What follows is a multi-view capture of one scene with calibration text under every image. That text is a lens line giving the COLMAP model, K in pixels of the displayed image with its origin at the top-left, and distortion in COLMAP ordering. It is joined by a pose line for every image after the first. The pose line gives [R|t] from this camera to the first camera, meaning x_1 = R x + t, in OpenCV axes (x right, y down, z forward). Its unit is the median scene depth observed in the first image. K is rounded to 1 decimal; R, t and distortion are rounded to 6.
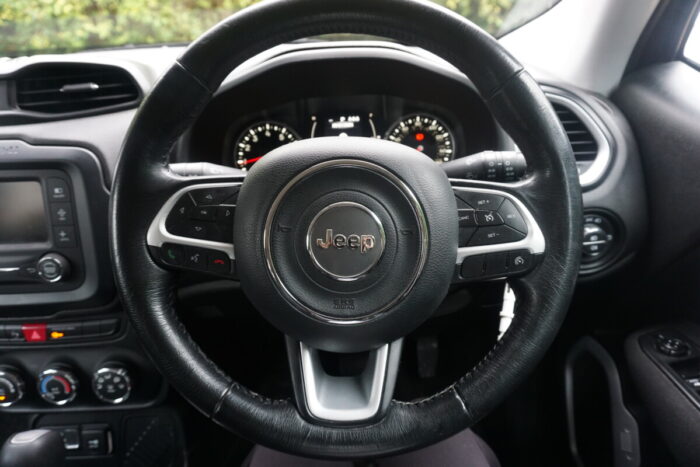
lens RADIAL K [[465.1, 0, 351.3], [0, 465.1, 232.9], [0, 0, 1]] dist [-0.043377, 0.028056]
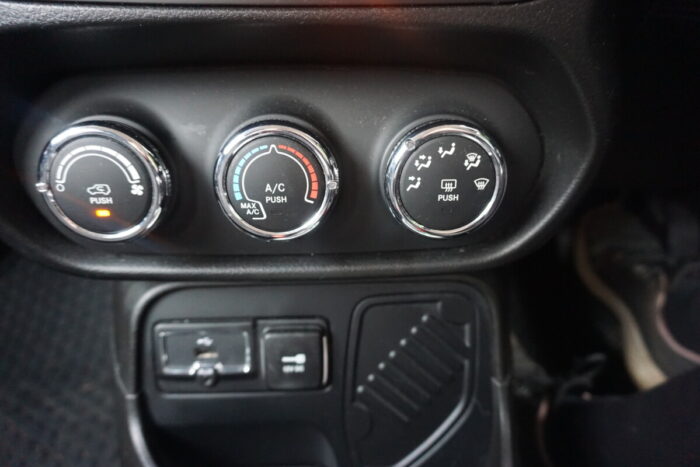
lens RADIAL K [[474.1, 0, 344.1], [0, 474.1, 235.2], [0, 0, 1]] dist [-0.008090, -0.001144]
pose [[0.998837, 0.026872, 0.040039, -0.611546], [-0.031172, 0.993335, 0.110968, 0.336043], [-0.036791, -0.112087, 0.993017, 0.664901]]
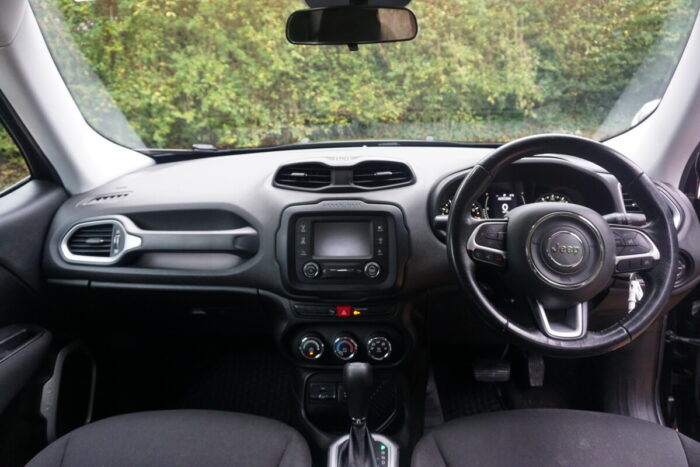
lens RADIAL K [[465.1, 0, 351.3], [0, 465.1, 232.9], [0, 0, 1]] dist [-0.043377, 0.028056]
pose [[0.997947, 0.028869, -0.057167, -0.540793], [-0.037969, 0.985543, -0.165114, 0.204288], [0.051574, 0.166945, 0.984616, -0.711696]]
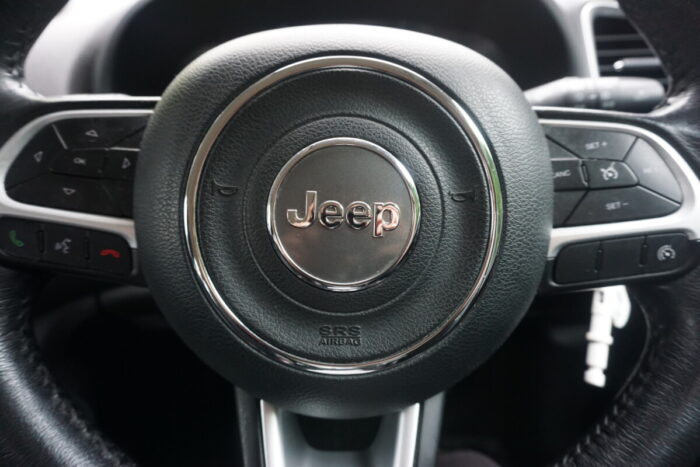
lens RADIAL K [[465.1, 0, 351.3], [0, 465.1, 232.9], [0, 0, 1]] dist [-0.043377, 0.028056]
pose [[0.999986, 0.003203, 0.004108, -0.003324], [-0.003283, 0.999803, 0.019600, 0.017712], [-0.004044, -0.019613, 0.999799, 0.300882]]
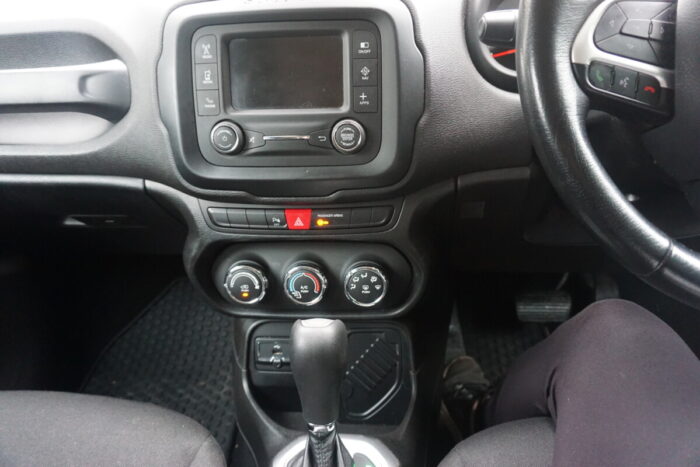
lens RADIAL K [[465.1, 0, 351.3], [0, 465.1, 232.9], [0, 0, 1]] dist [-0.043377, 0.028056]
pose [[0.995781, 0.038823, -0.083147, -0.481171], [-0.037043, 0.999053, 0.022838, 0.208592], [0.083955, -0.019661, 0.996276, 0.088446]]
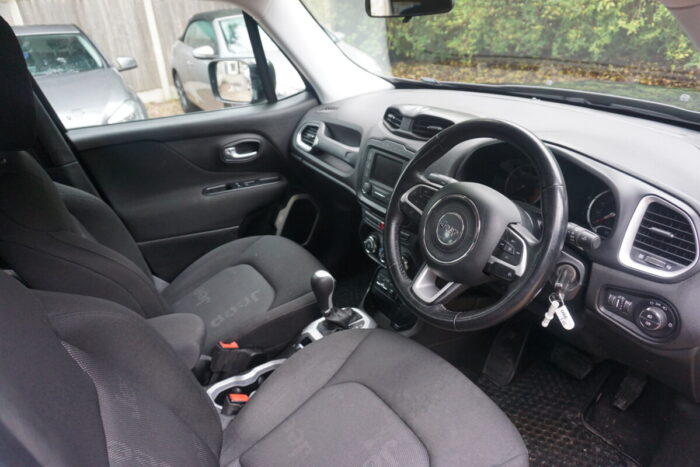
lens RADIAL K [[451.2, 0, 336.5], [0, 451.2, 231.5], [0, 0, 1]] dist [-0.004503, -0.000426]
pose [[0.492589, 0.390694, -0.777633, 0.899325], [-0.356261, 0.905787, 0.229408, -0.178162], [0.793999, 0.164037, 0.585370, -0.458691]]
